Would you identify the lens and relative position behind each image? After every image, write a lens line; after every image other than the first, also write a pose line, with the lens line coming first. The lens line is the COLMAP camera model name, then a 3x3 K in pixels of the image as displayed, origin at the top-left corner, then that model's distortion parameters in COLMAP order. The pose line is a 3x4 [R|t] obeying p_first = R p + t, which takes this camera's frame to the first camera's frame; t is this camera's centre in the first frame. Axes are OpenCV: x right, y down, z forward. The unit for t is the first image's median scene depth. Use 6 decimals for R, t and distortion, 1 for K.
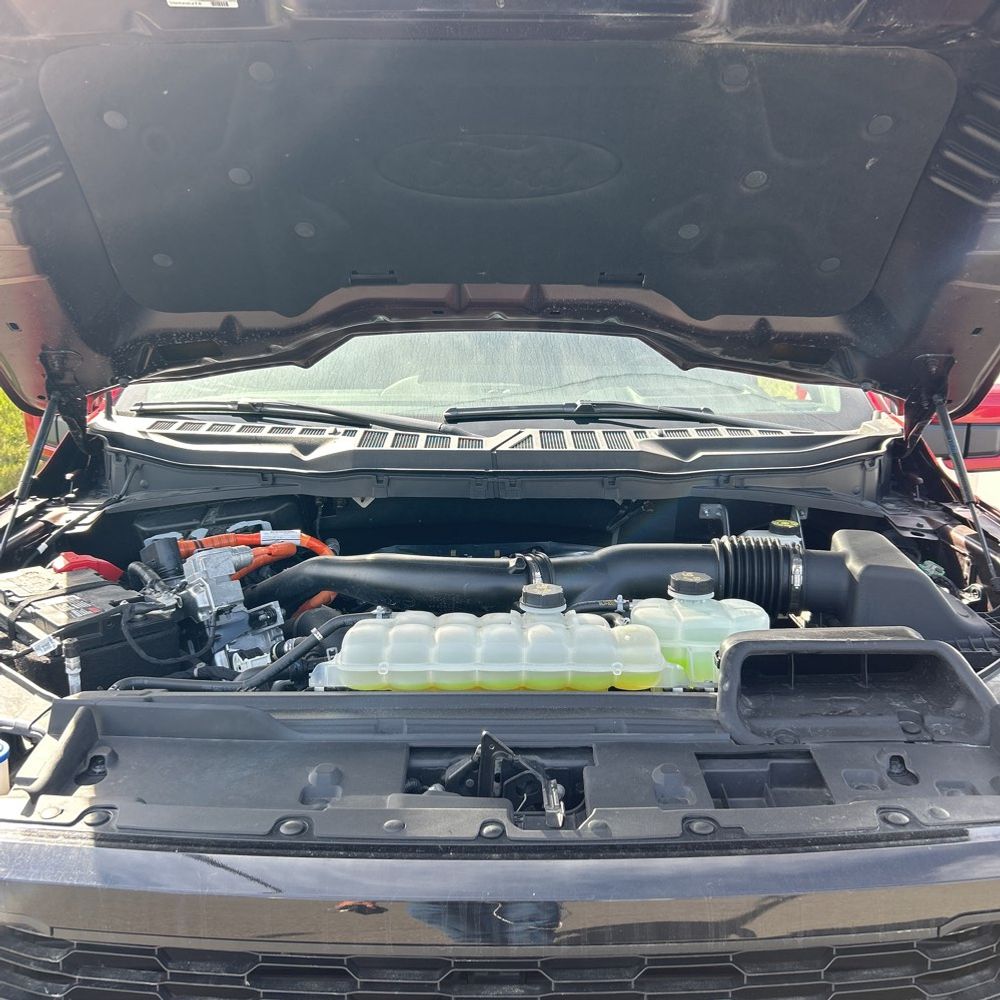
lens RADIAL K [[1030.6, 0, 497.5], [0, 1030.6, 499.9], [0, 0, 1]] dist [0.014371, 0.000000]
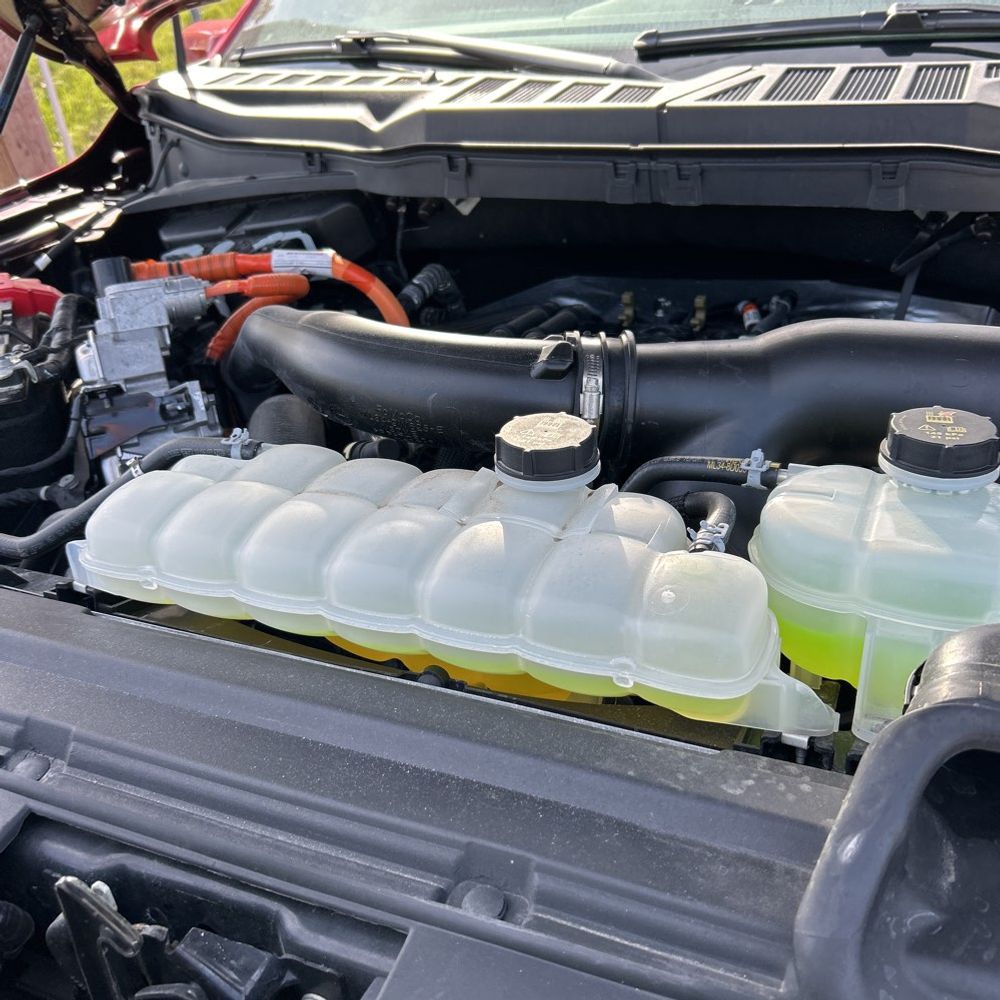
lens RADIAL K [[1030.6, 0, 503.8], [0, 1030.6, 503.6], [0, 0, 1]] dist [0.014371, 0.000000]
pose [[0.912657, 0.133503, -0.386310, 0.146698], [-0.017368, 0.956966, 0.289680, -0.005931], [0.408358, -0.257669, 0.875700, 0.445707]]
